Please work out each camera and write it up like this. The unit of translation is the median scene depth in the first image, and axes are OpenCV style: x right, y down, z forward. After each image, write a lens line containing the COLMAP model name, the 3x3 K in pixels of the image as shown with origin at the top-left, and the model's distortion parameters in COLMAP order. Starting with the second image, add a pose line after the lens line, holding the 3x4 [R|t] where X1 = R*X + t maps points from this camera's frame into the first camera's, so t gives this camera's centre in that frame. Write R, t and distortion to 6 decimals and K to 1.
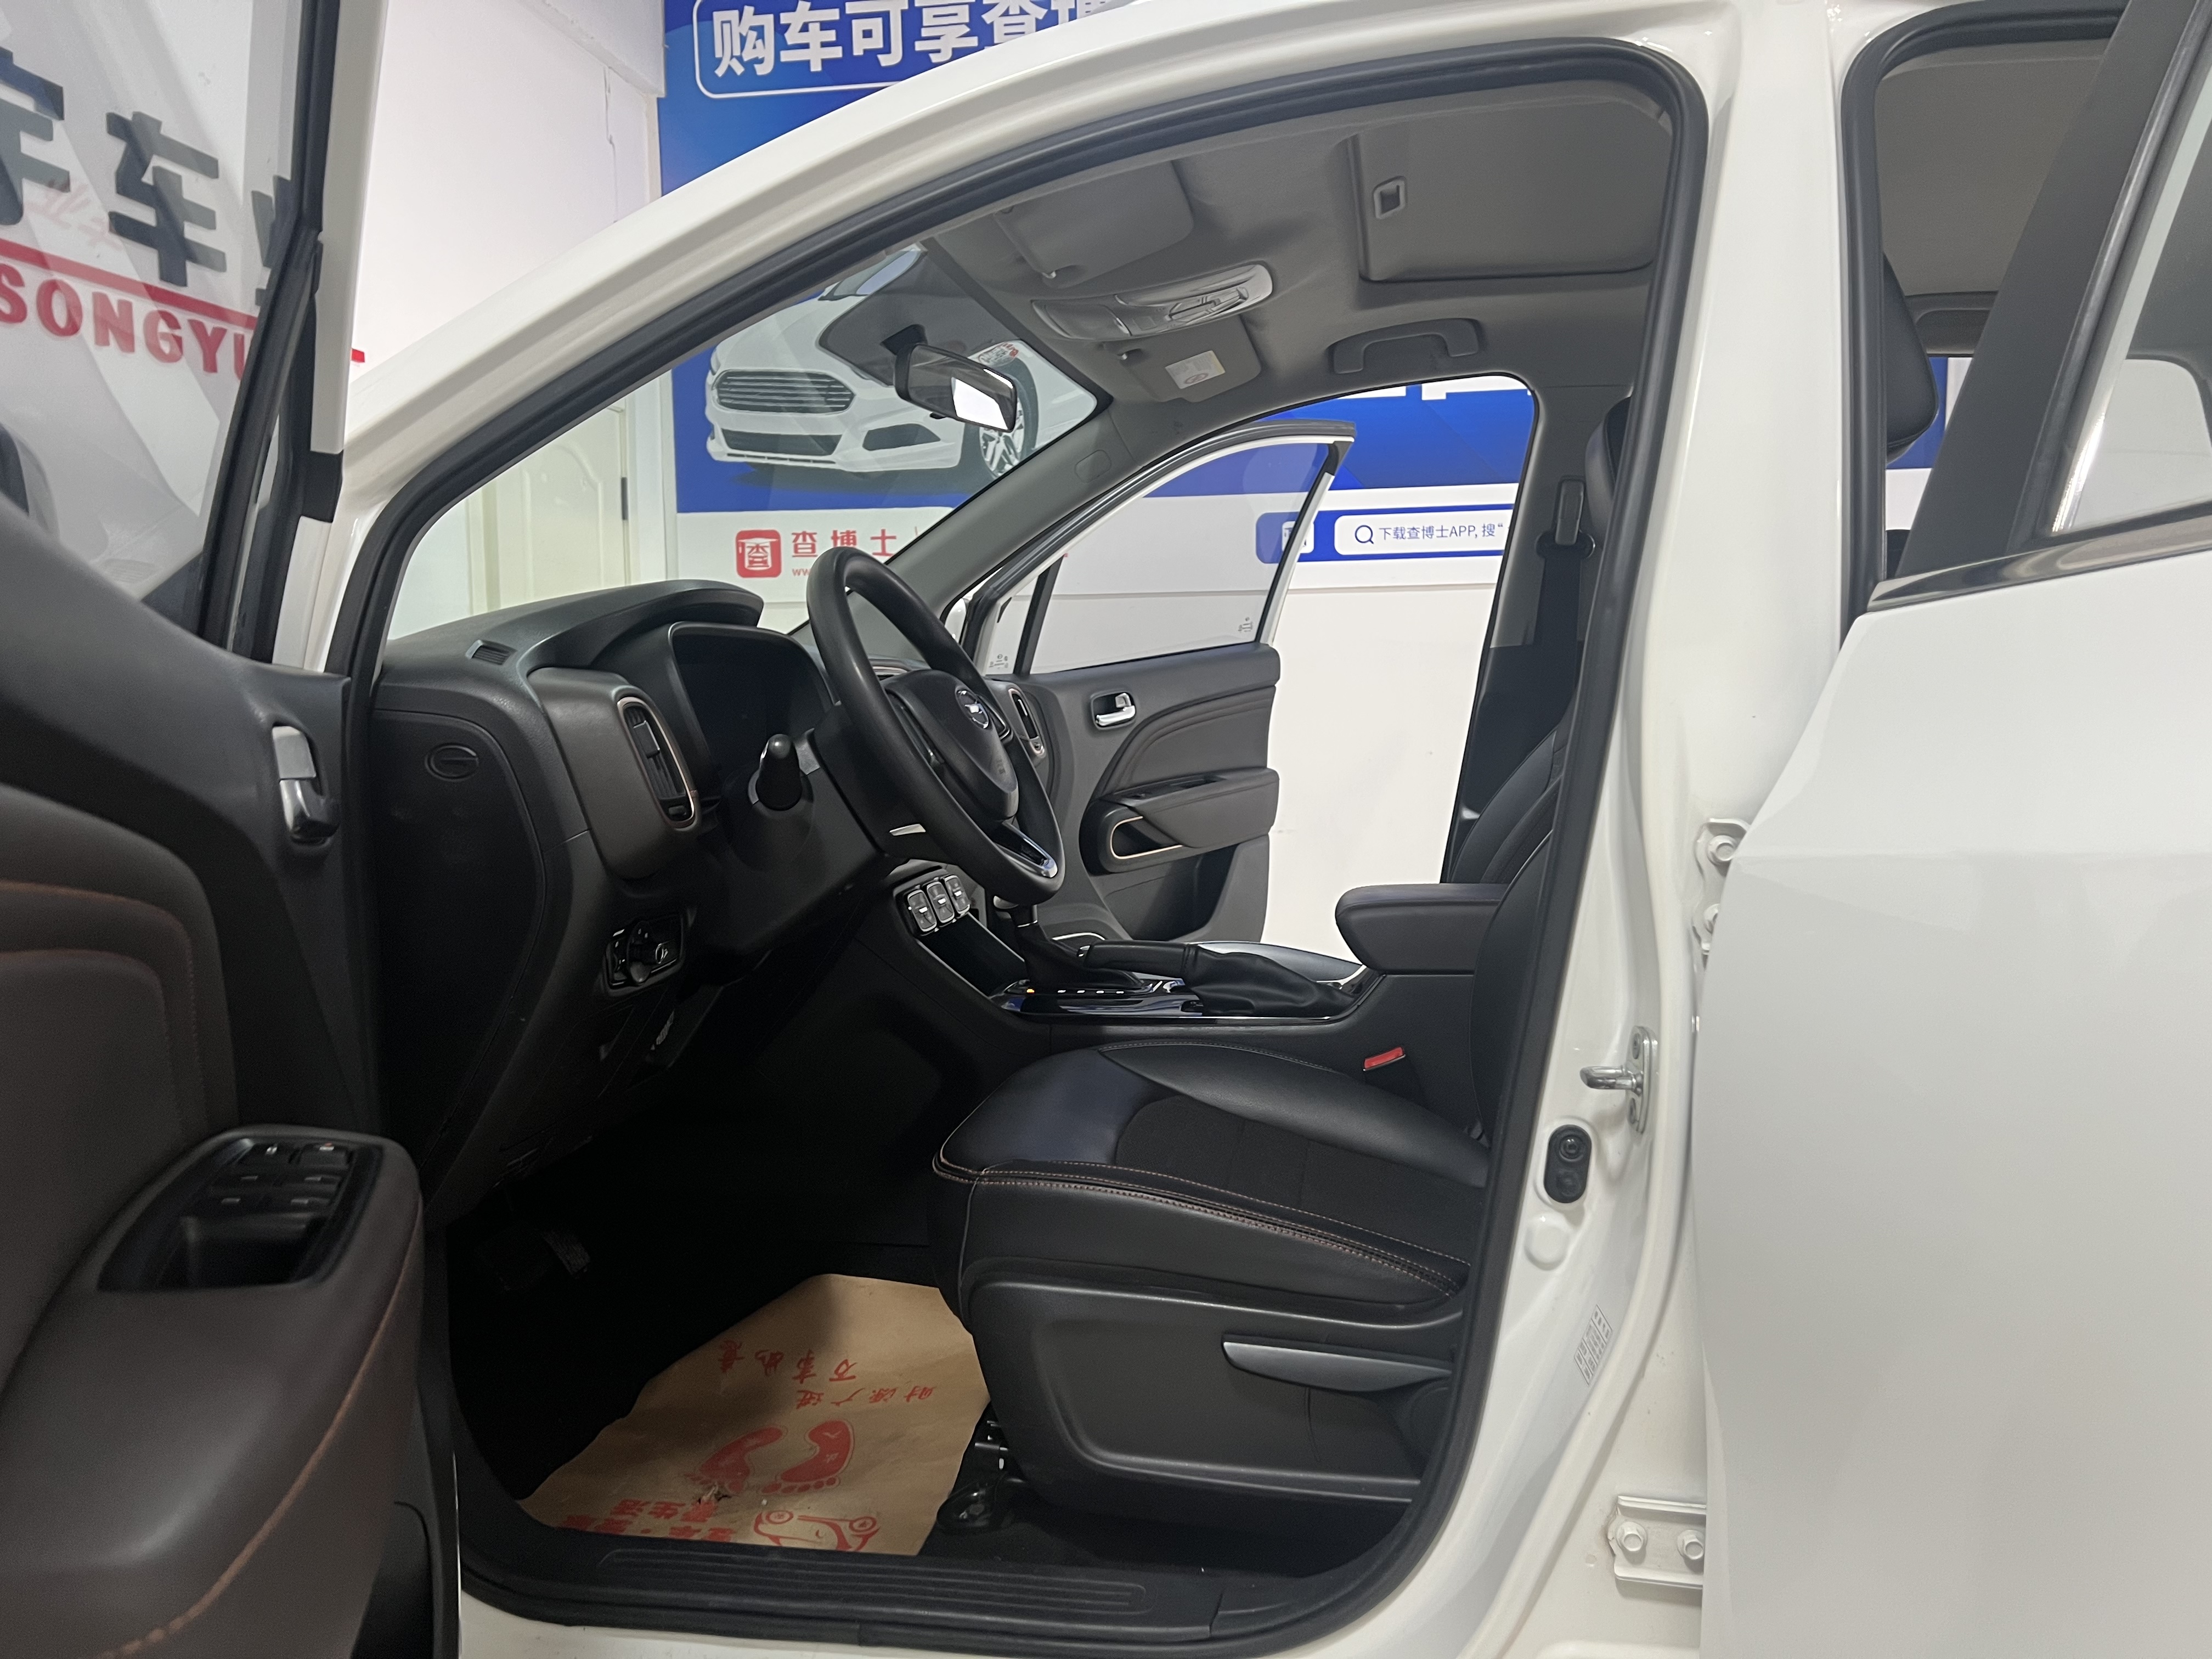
lens RADIAL K [[1679.6, 0, 1117.3], [0, 1679.6, 847.7], [0, 0, 1]] dist [0.062503, -0.031707]
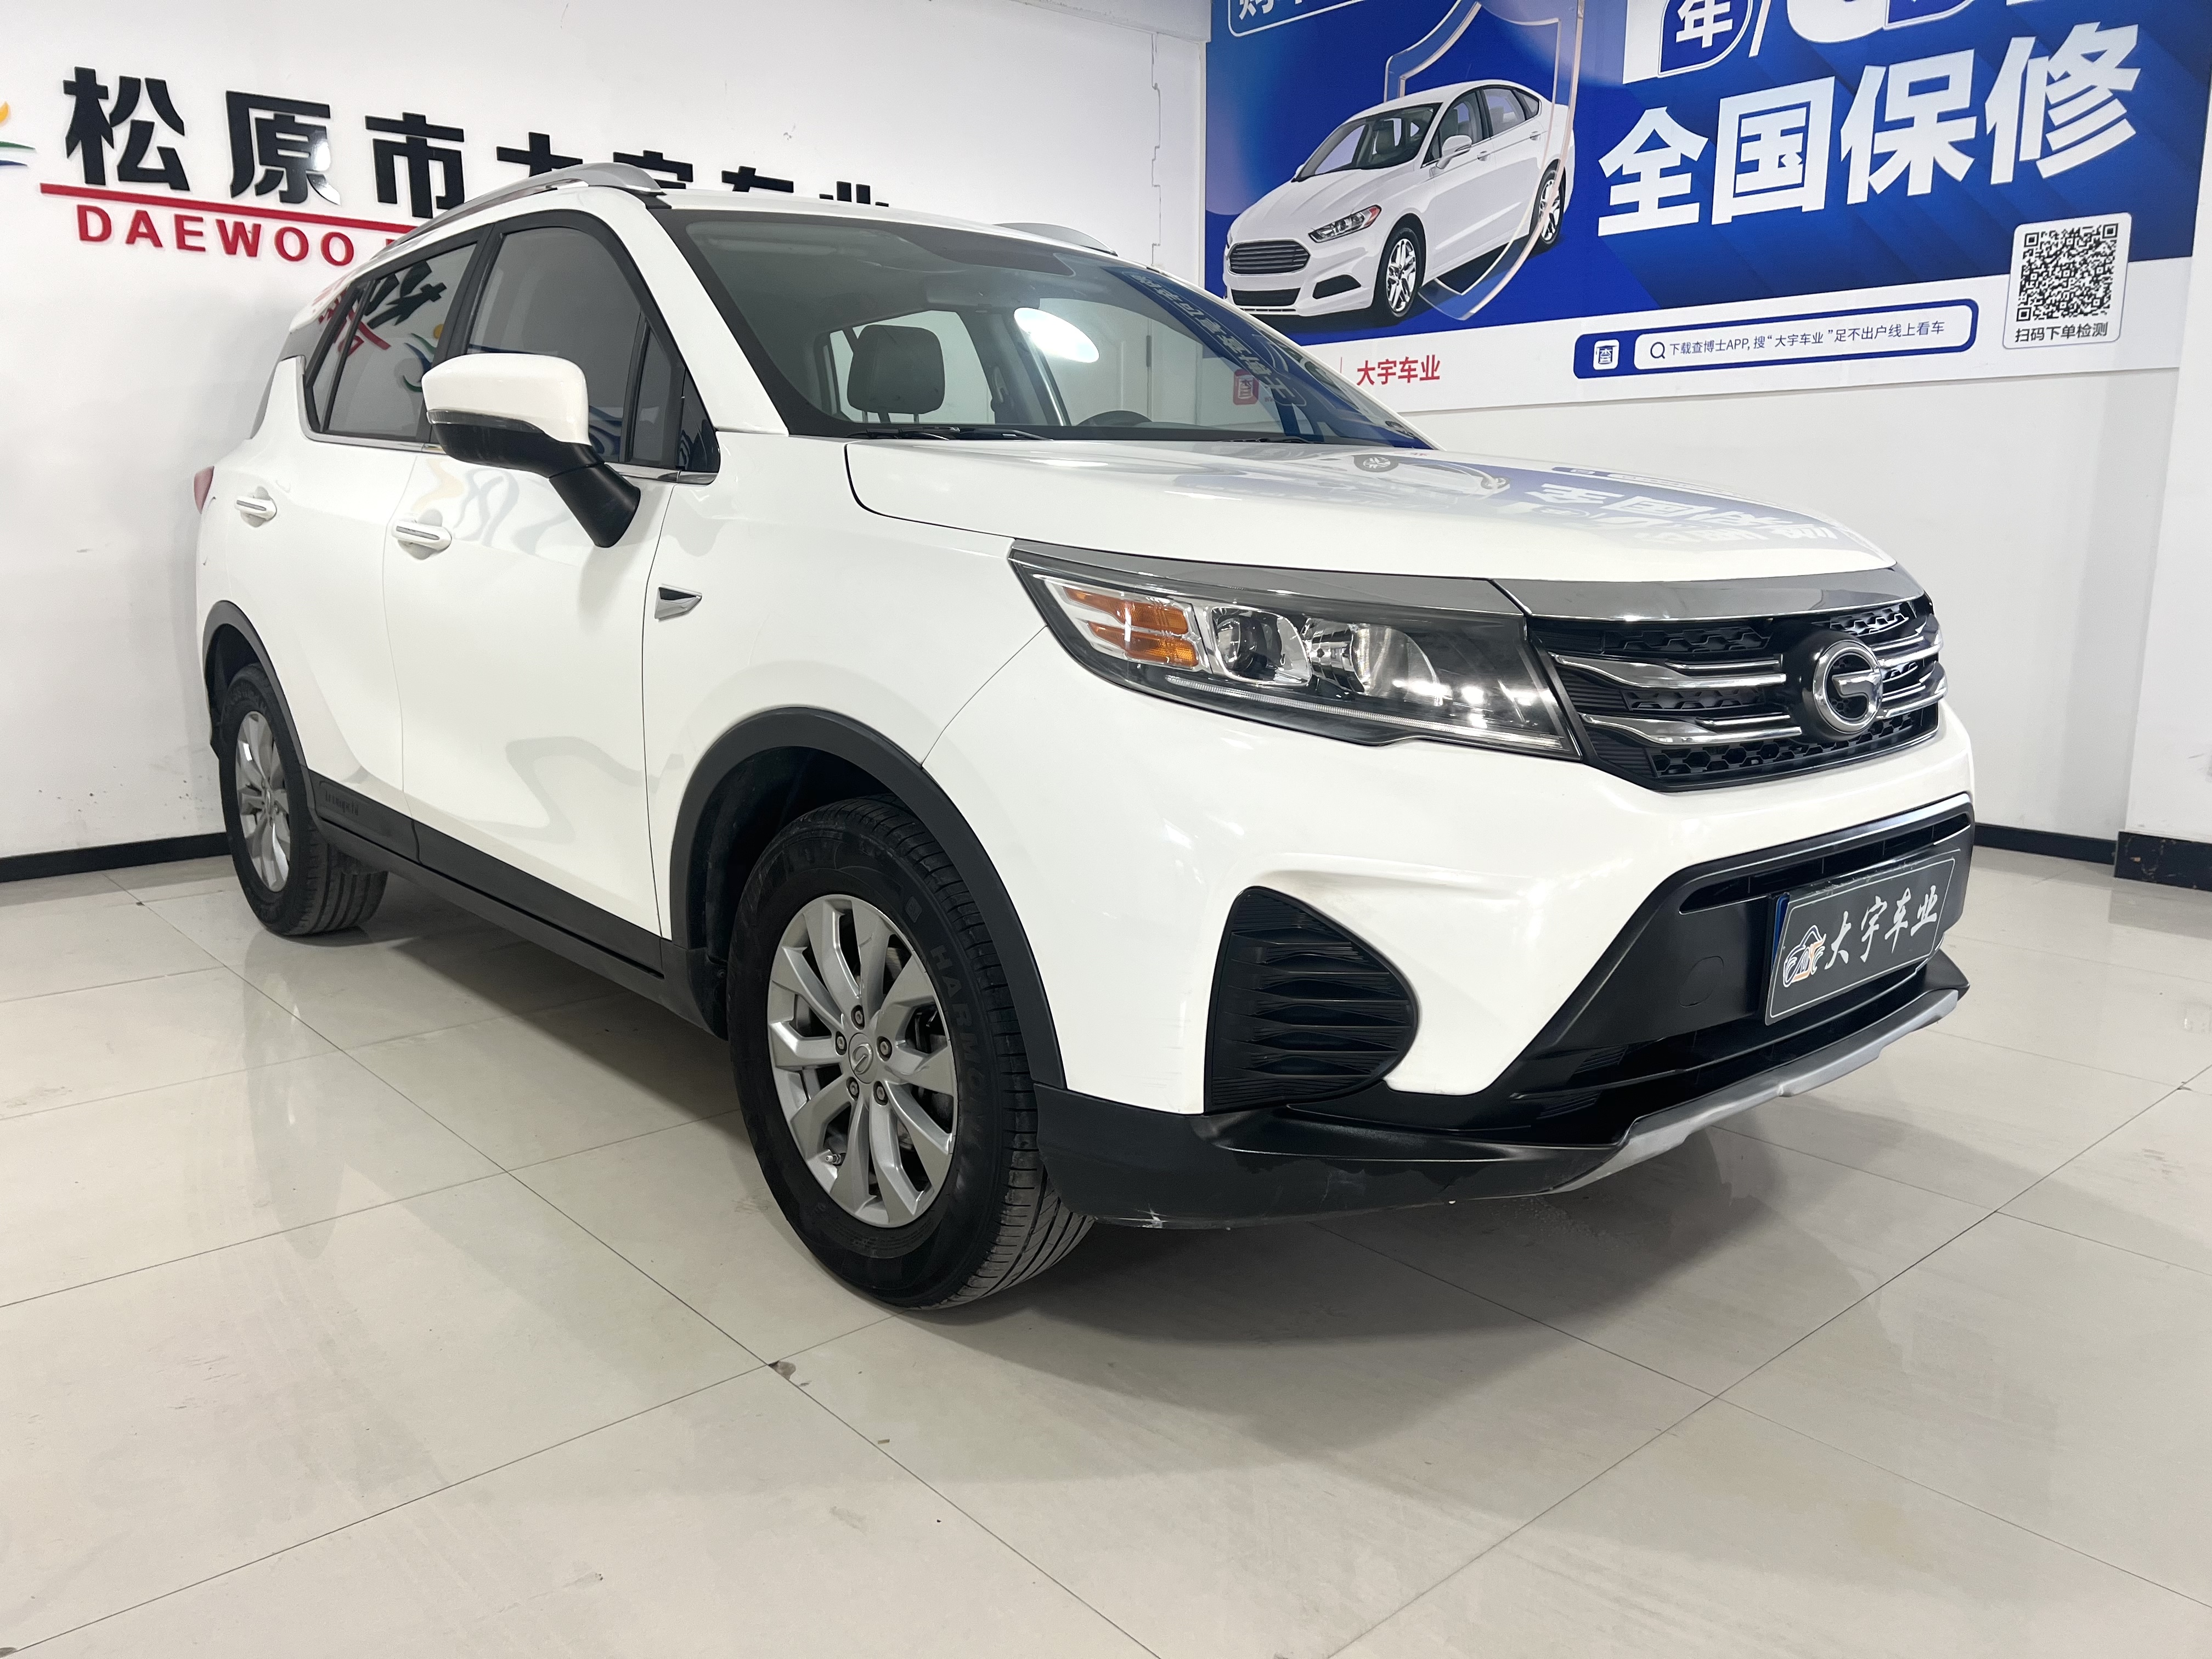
lens RADIAL K [[1679.6, 0, 1136.8], [0, 1679.6, 806.1], [0, 0, 1]] dist [0.062503, -0.031707]
pose [[0.778657, 0.127407, -0.614378, 0.612095], [-0.067850, 0.990523, 0.119419, 0.005446], [0.623770, -0.051301, 0.779923, -0.124414]]
